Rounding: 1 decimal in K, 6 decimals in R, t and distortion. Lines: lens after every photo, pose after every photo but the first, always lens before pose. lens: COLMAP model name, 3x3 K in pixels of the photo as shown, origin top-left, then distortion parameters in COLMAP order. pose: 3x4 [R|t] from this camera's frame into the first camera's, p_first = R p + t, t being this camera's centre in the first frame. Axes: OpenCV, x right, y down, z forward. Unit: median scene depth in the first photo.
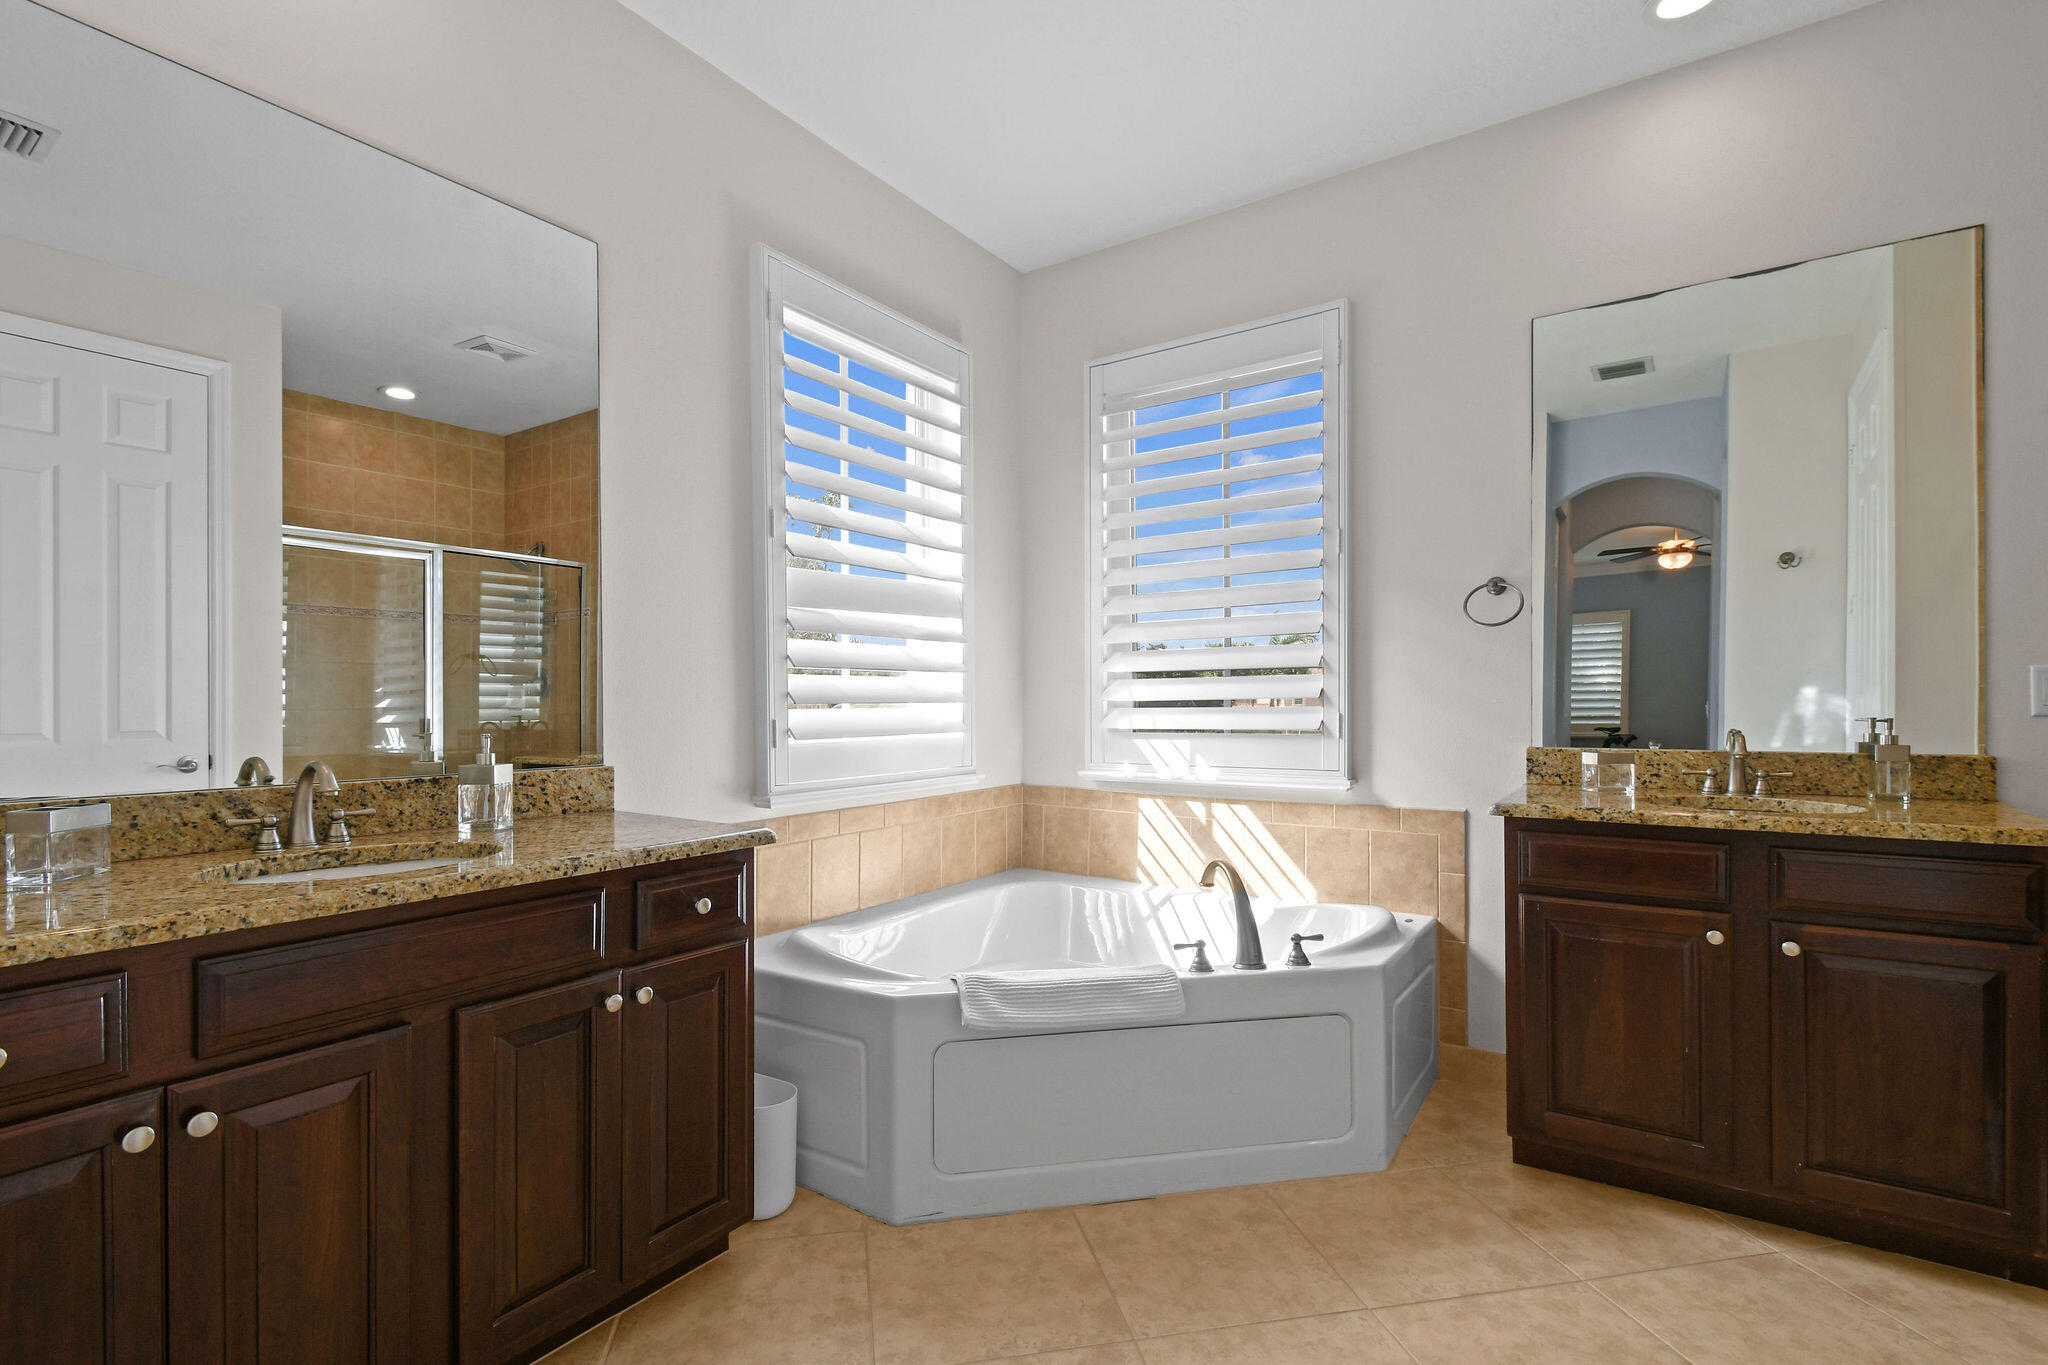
lens RADIAL K [[929.3, 0, 1038.1], [0, 929.3, 708.3], [0, 0, 1]] dist [0.003761, -0.002820]
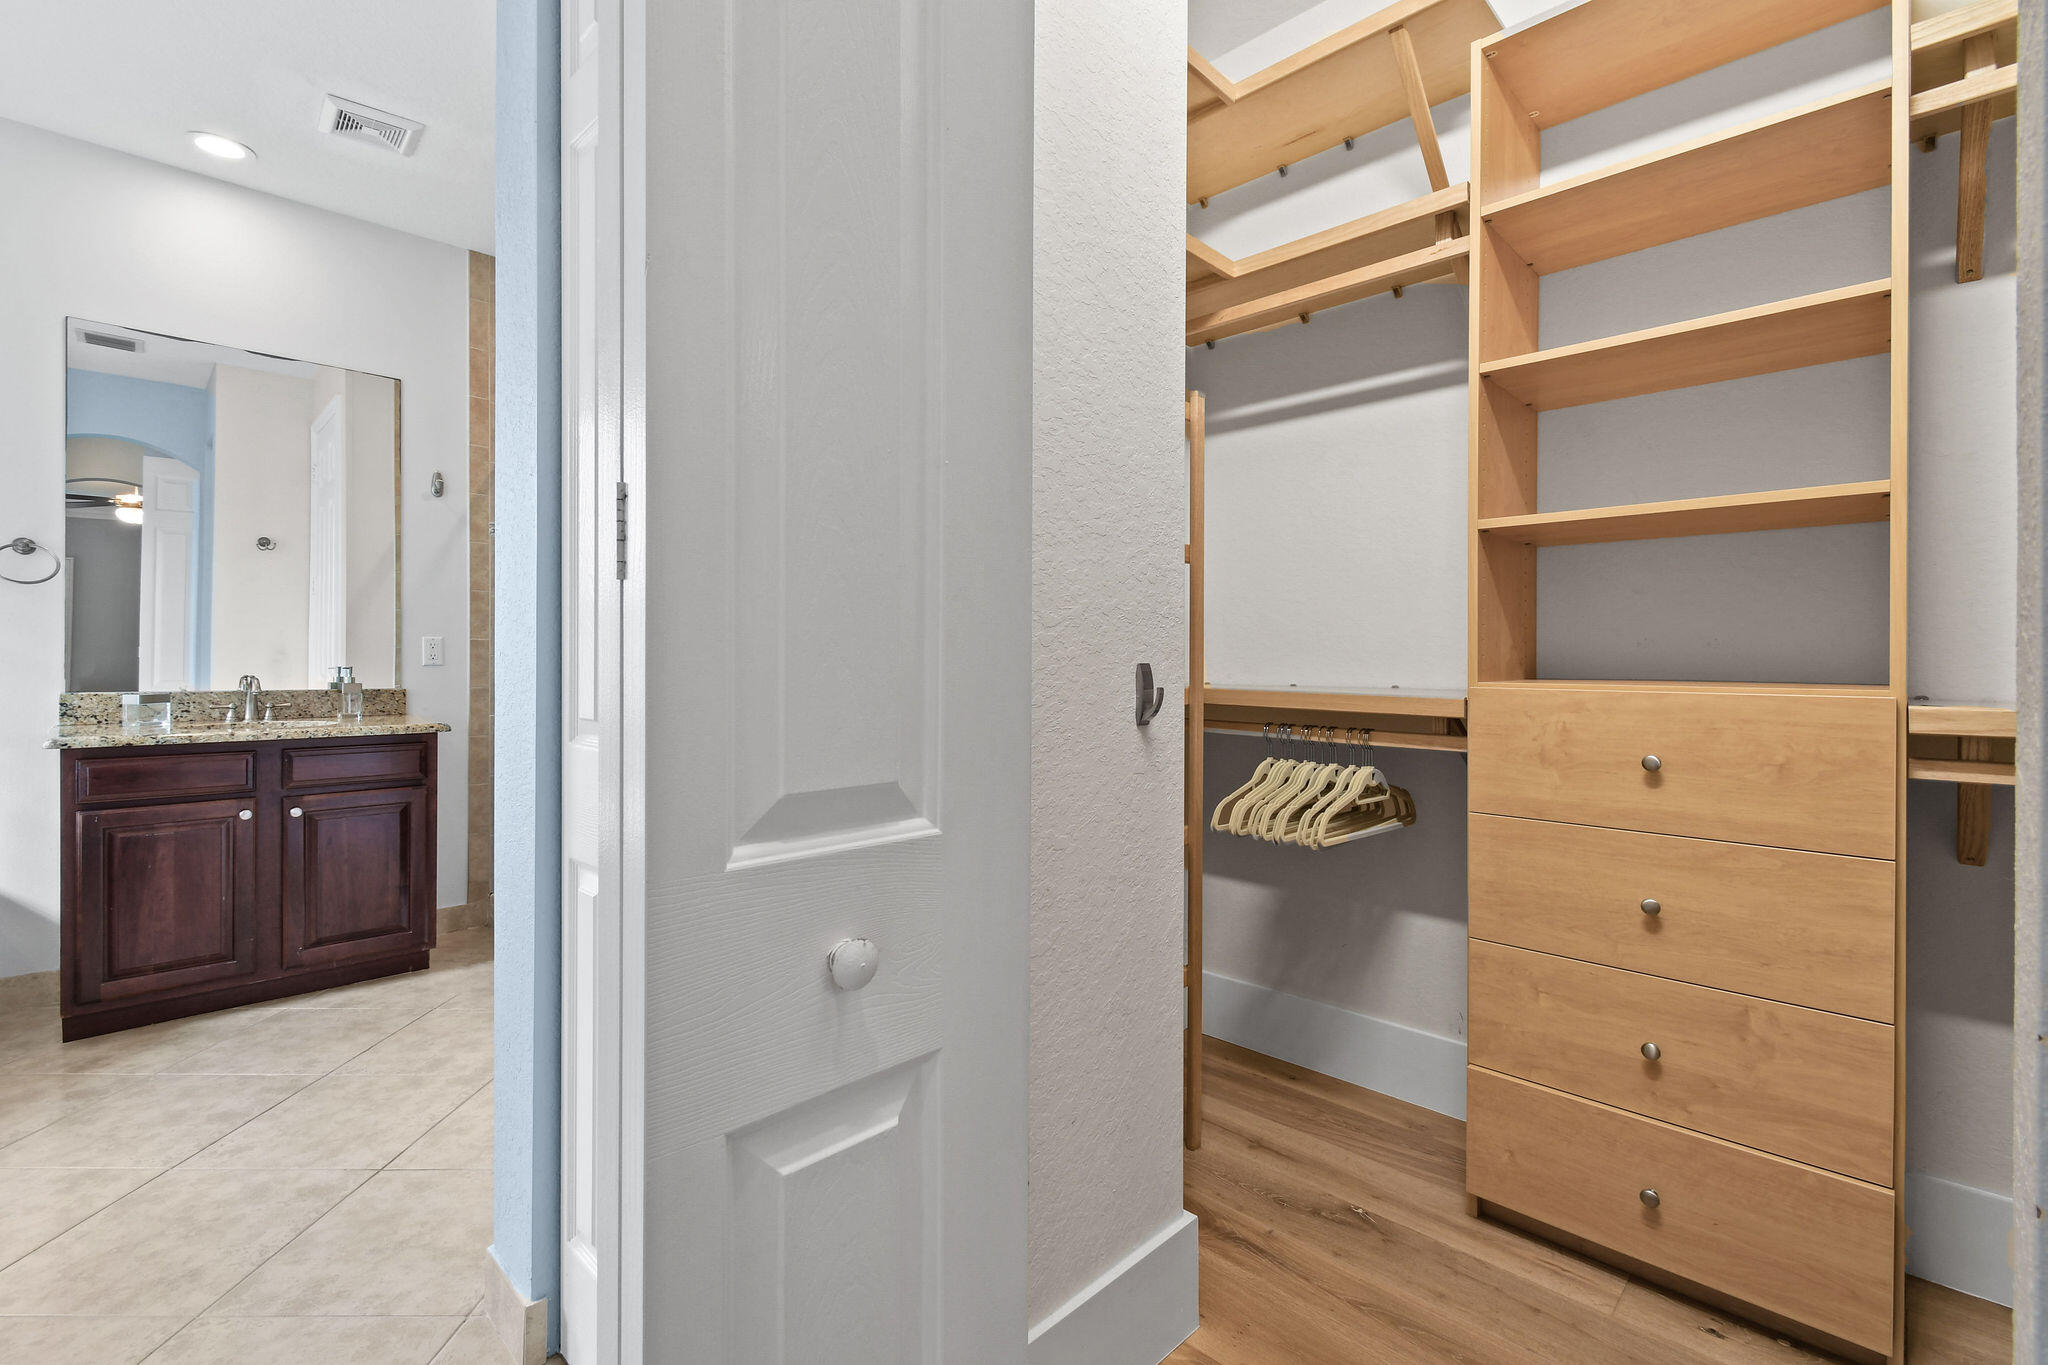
lens RADIAL K [[929.3, 0, 1018.6], [0, 929.3, 660.1], [0, 0, 1]] dist [0.003761, -0.002820]
pose [[0.183099, 0.007930, 0.983062, -0.448059], [-0.001523, 0.999969, -0.007782, 0.010318], [-0.983093, -0.000072, 0.183106, -0.424307]]
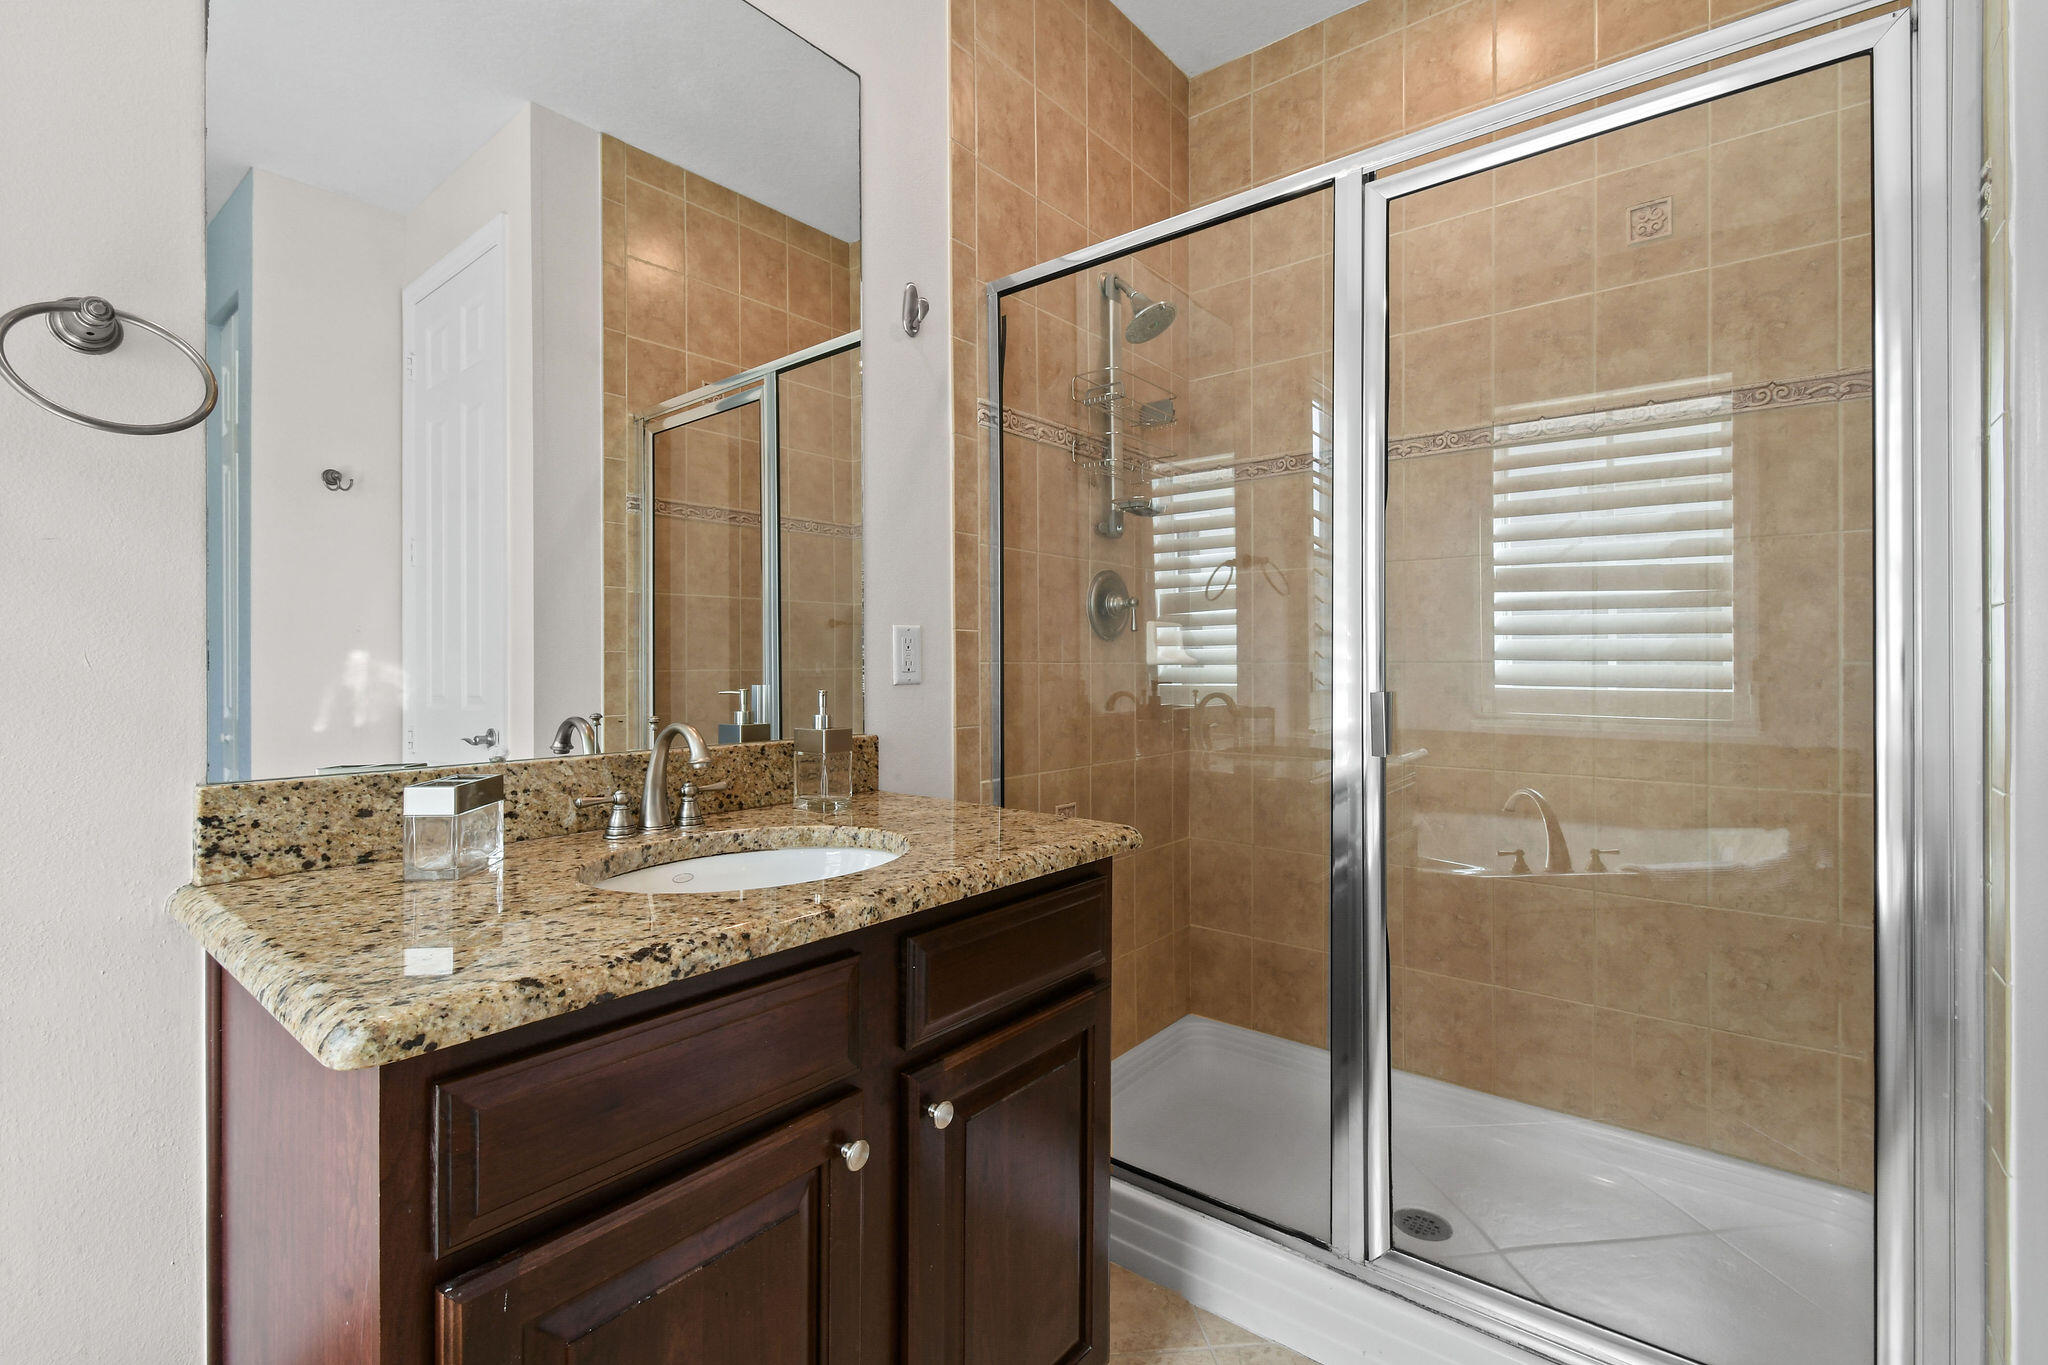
lens RADIAL K [[929.3, 0, 1011.1], [0, 929.3, 661.7], [0, 0, 1]] dist [0.003761, -0.002820]
pose [[0.084025, 0.012688, 0.996383, 0.227570], [0.008407, 0.999874, -0.013442, 0.000663], [-0.996428, 0.009506, 0.083908, 0.786906]]
